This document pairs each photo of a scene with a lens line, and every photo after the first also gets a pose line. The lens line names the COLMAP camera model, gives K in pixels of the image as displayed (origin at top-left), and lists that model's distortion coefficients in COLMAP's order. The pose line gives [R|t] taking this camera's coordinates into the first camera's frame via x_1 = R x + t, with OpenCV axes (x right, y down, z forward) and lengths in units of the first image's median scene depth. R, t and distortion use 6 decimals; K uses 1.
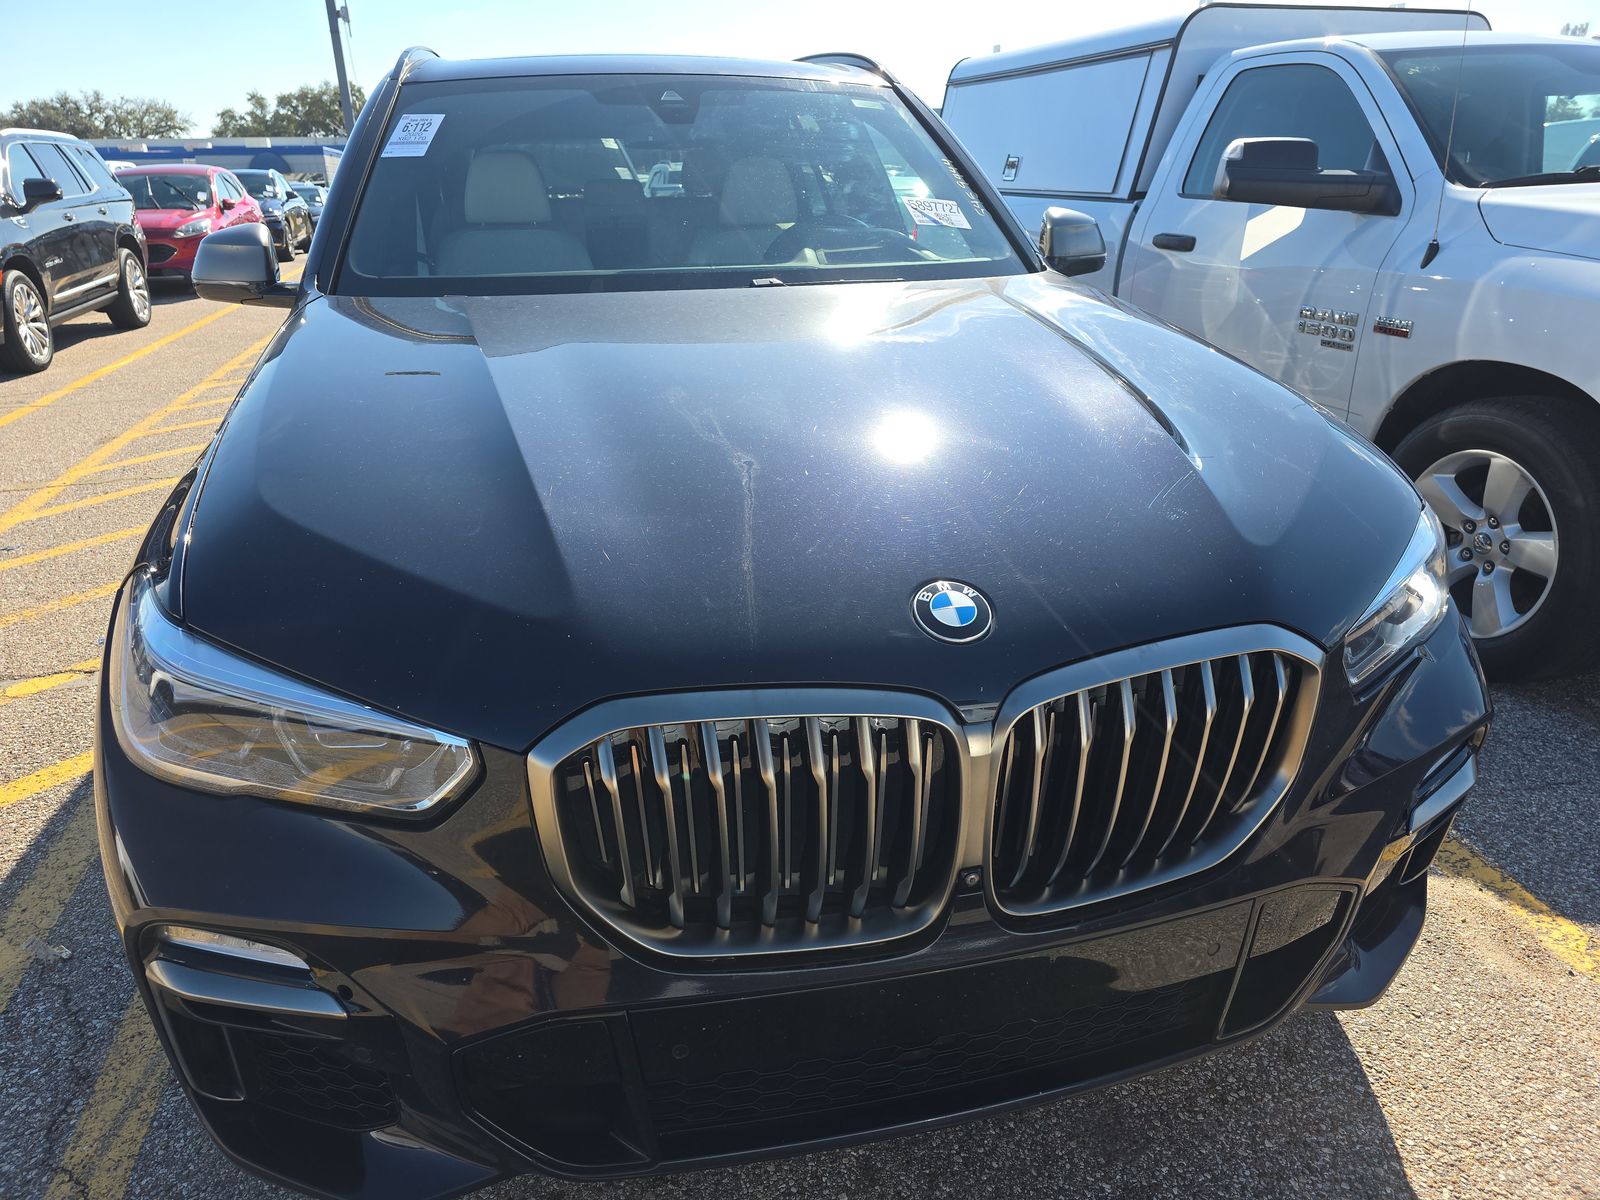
lens RADIAL K [[1076.5, 0, 800.0], [0, 1076.5, 600.0], [0, 0, 1]] dist [0.031662, -0.001334]
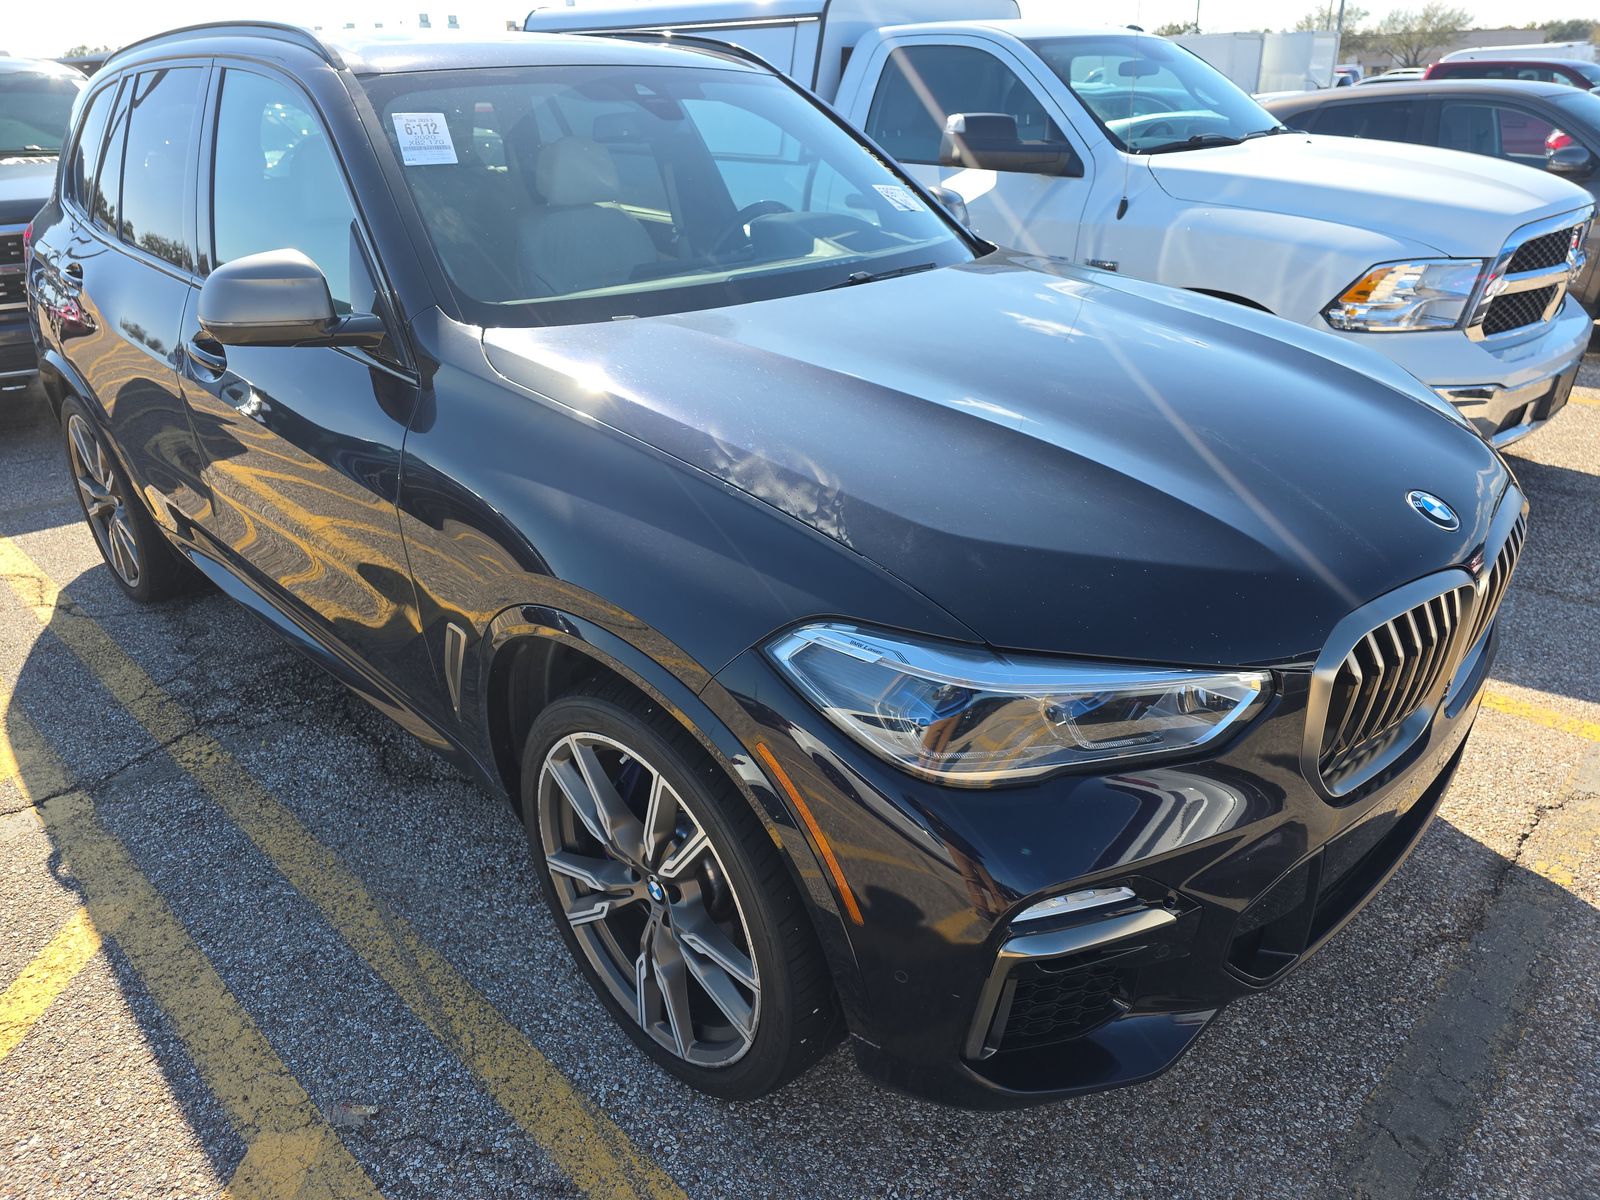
lens RADIAL K [[1069.9, 0, 800.0], [0, 1069.9, 600.0], [0, 0, 1]] dist [0.063515, -0.000155]
pose [[0.861349, -0.215648, 0.459971, -0.441614], [0.191252, 0.976469, 0.099655, -0.061856], [-0.470638, 0.002133, 0.882324, 0.039848]]
